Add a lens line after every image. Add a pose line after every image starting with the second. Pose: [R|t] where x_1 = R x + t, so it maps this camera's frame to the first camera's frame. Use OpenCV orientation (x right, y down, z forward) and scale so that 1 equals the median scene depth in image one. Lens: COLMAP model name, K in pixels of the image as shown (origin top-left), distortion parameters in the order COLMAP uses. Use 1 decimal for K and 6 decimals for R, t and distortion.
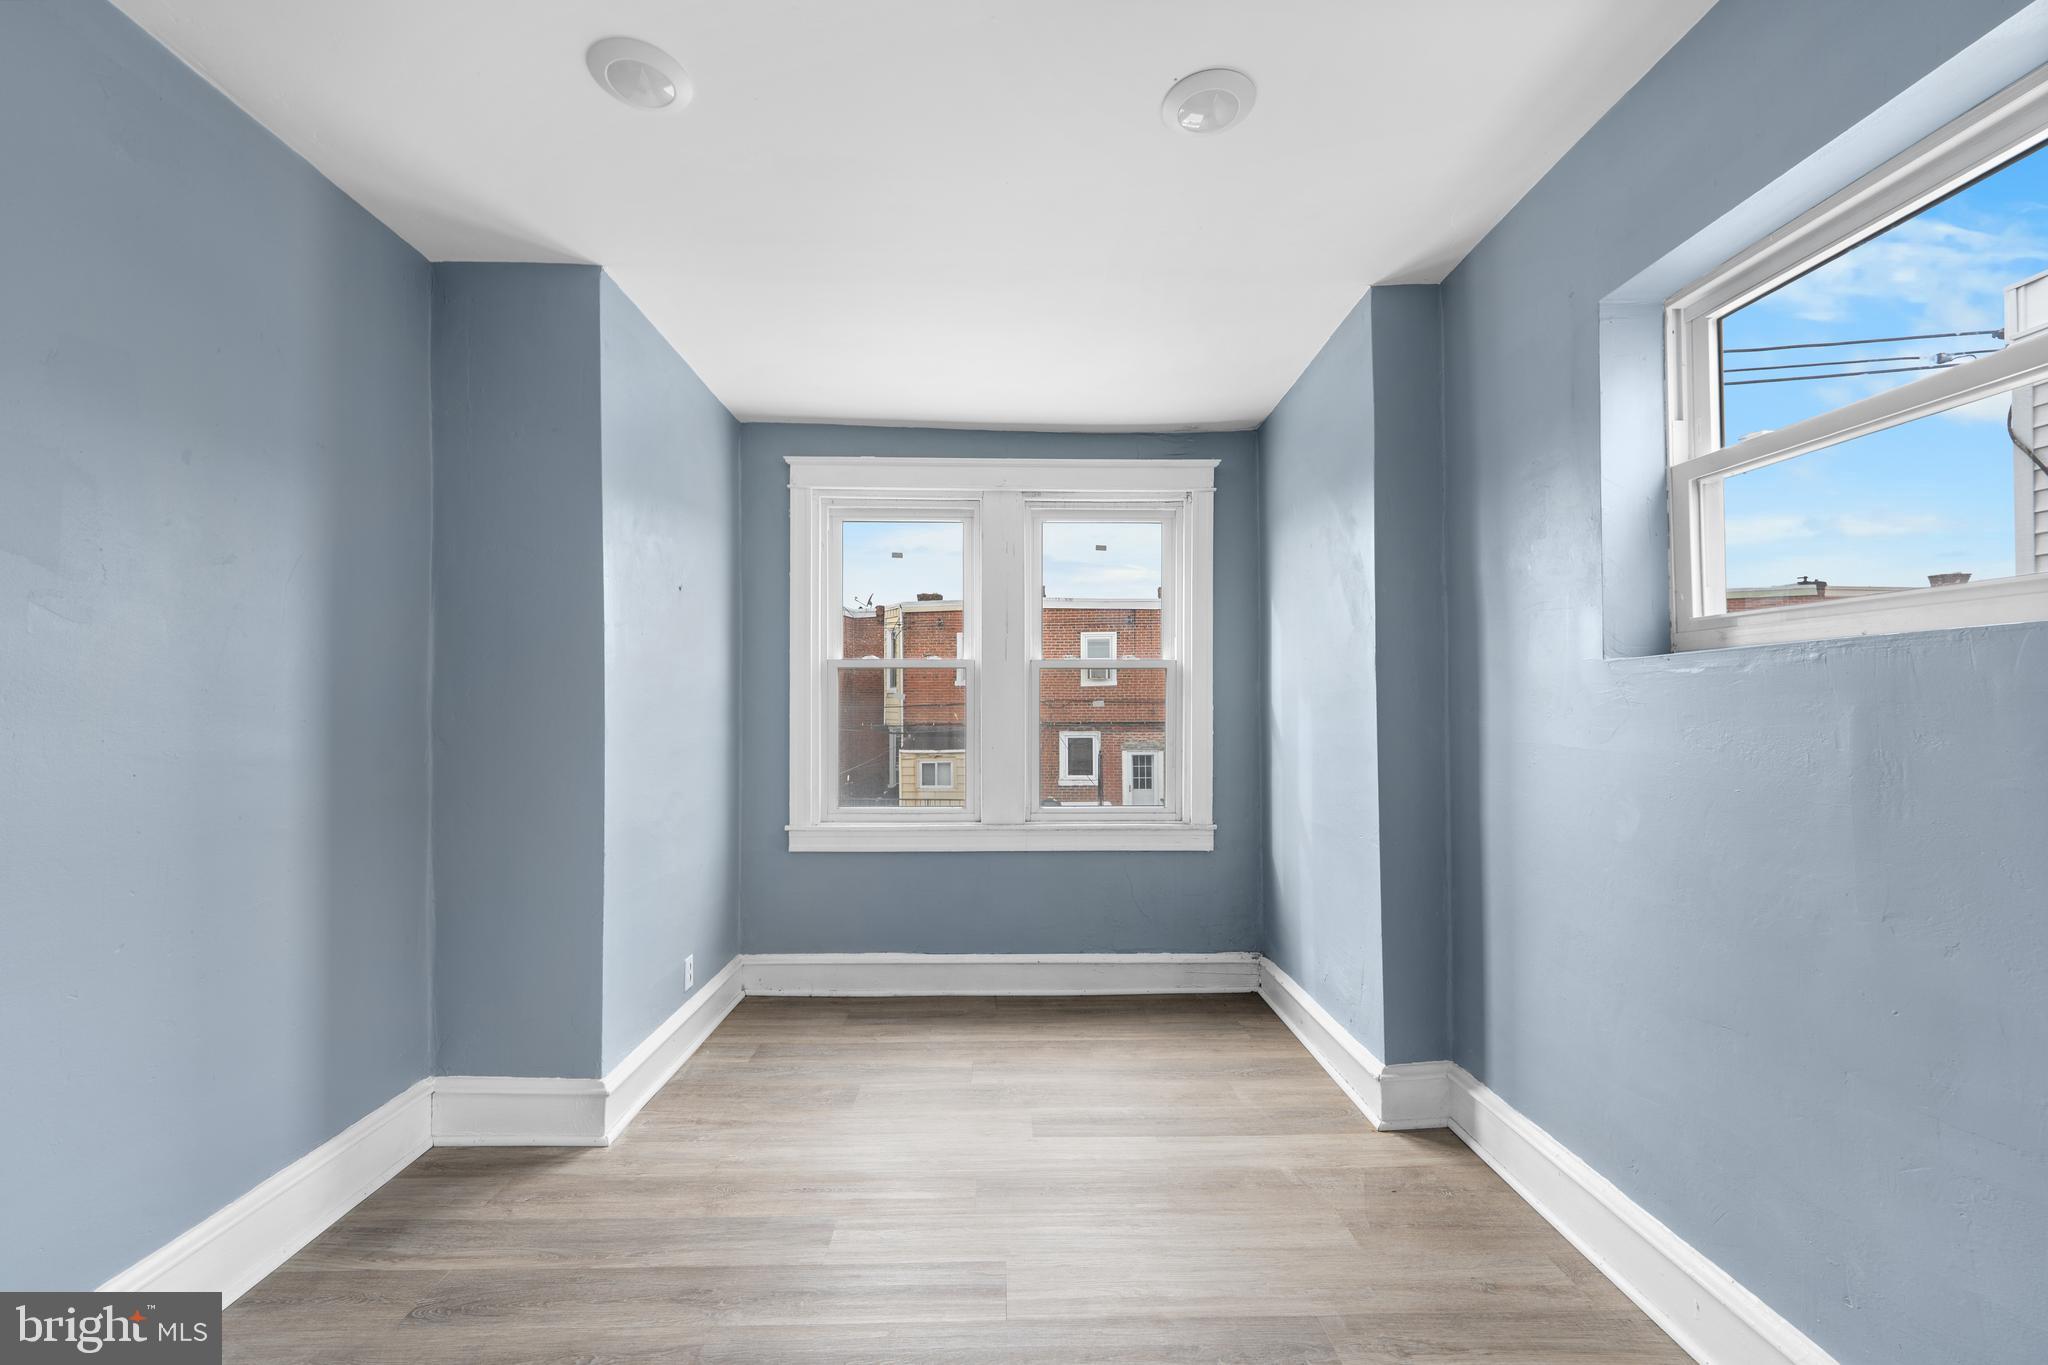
lens RADIAL K [[831.8, 0, 1025.0], [0, 831.8, 680.6], [0, 0, 1]] dist [0.000094, -0.000557]
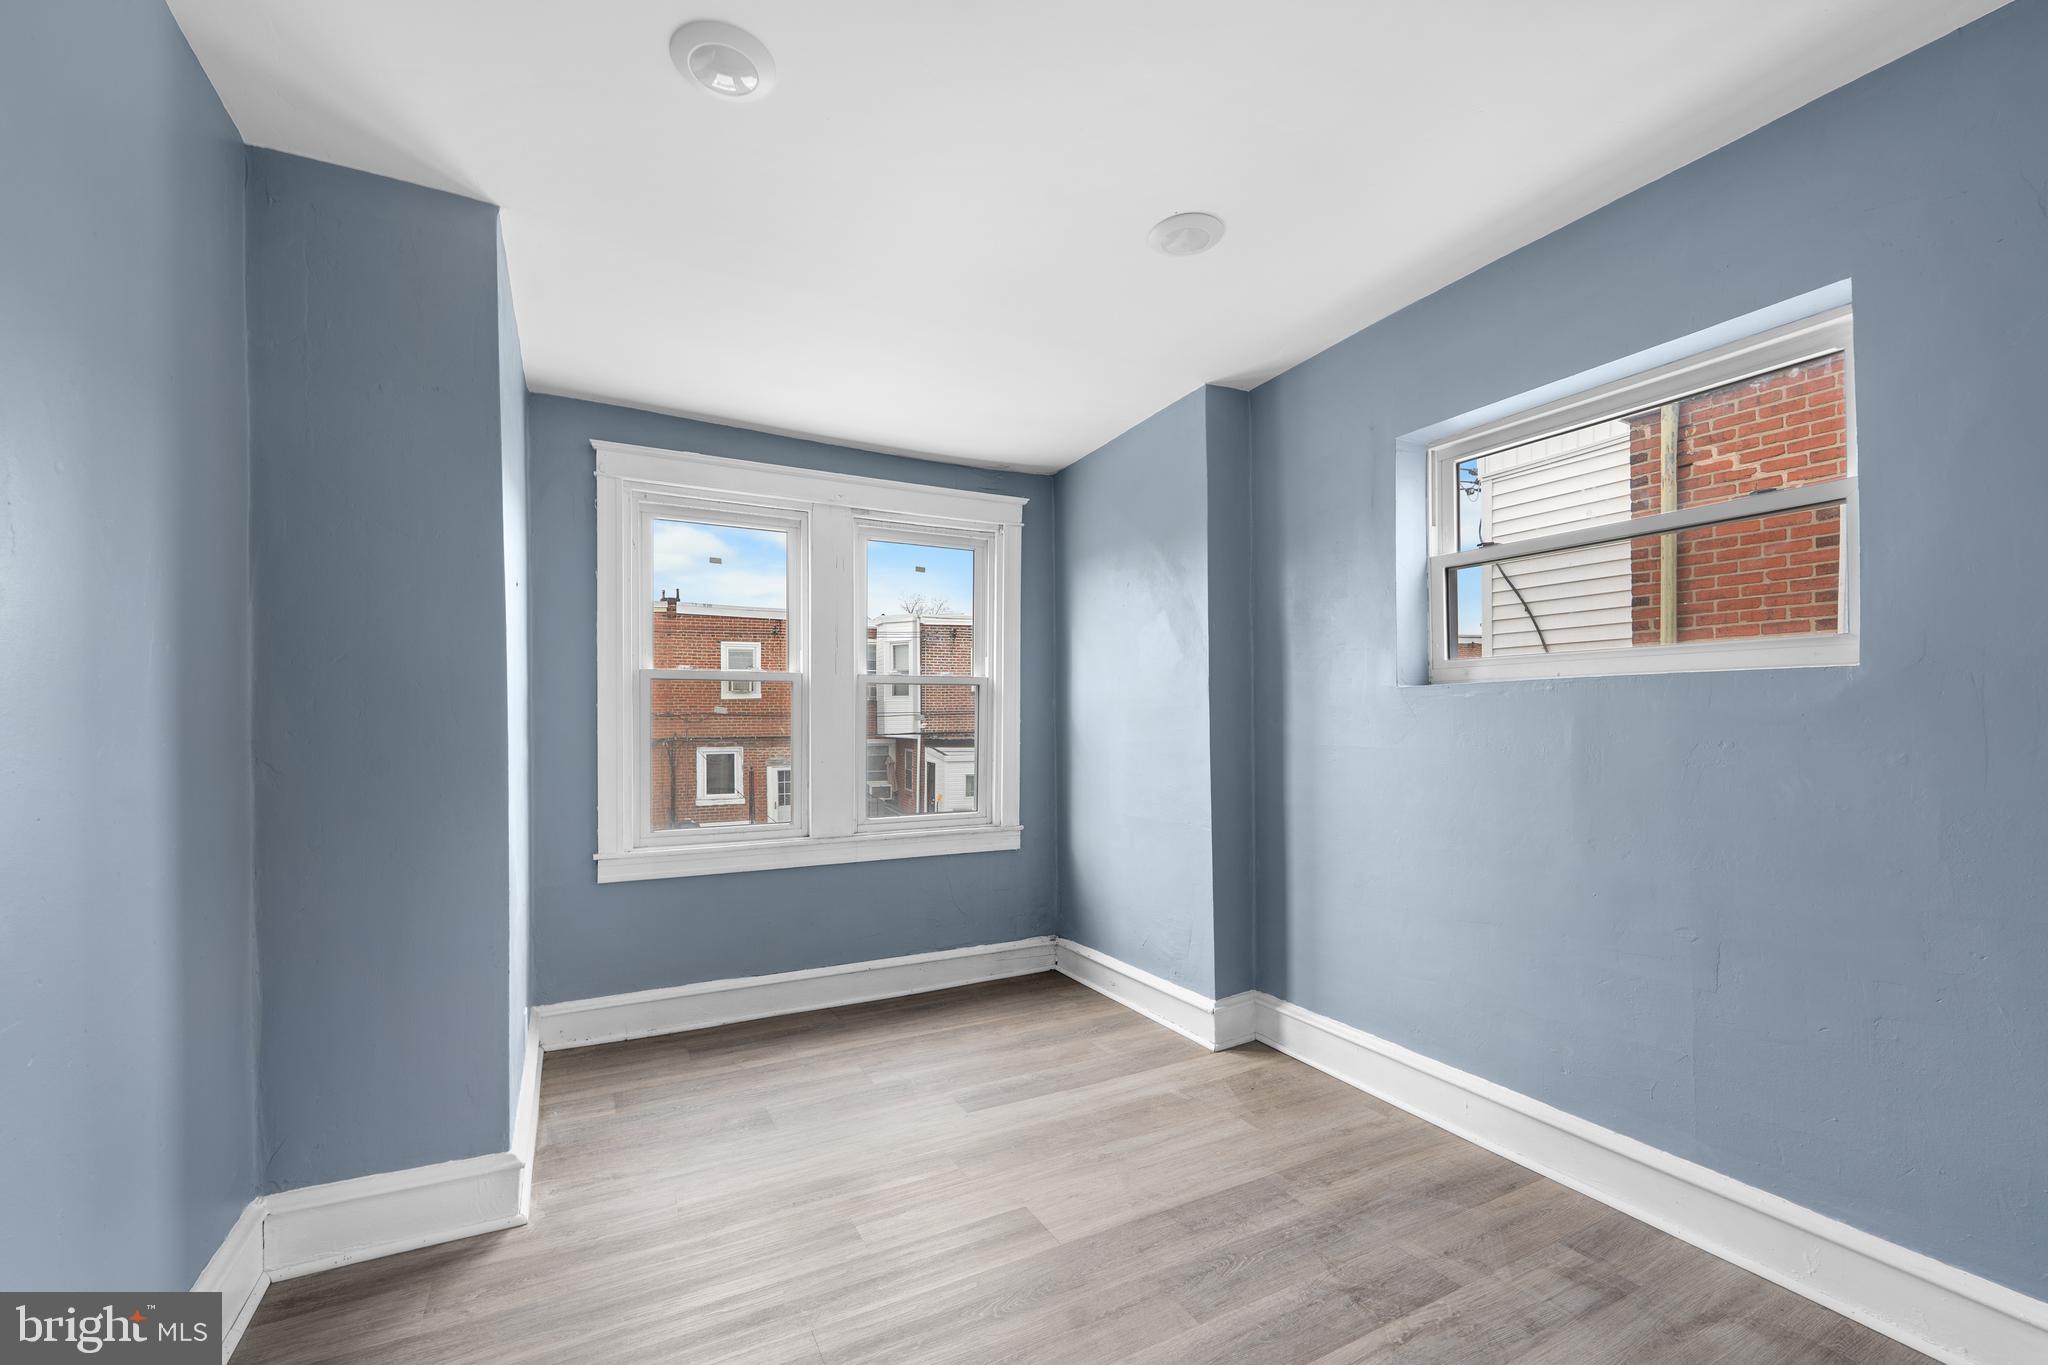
lens RADIAL K [[843.4, 0, 1021.5], [0, 843.4, 701.4], [0, 0, 1]] dist [0.000897, -0.000284]
pose [[0.895437, 0.007192, 0.445131, -0.283577], [-0.011122, 0.999919, 0.006216, -0.000576], [-0.445050, -0.010517, 0.895444, -0.013535]]
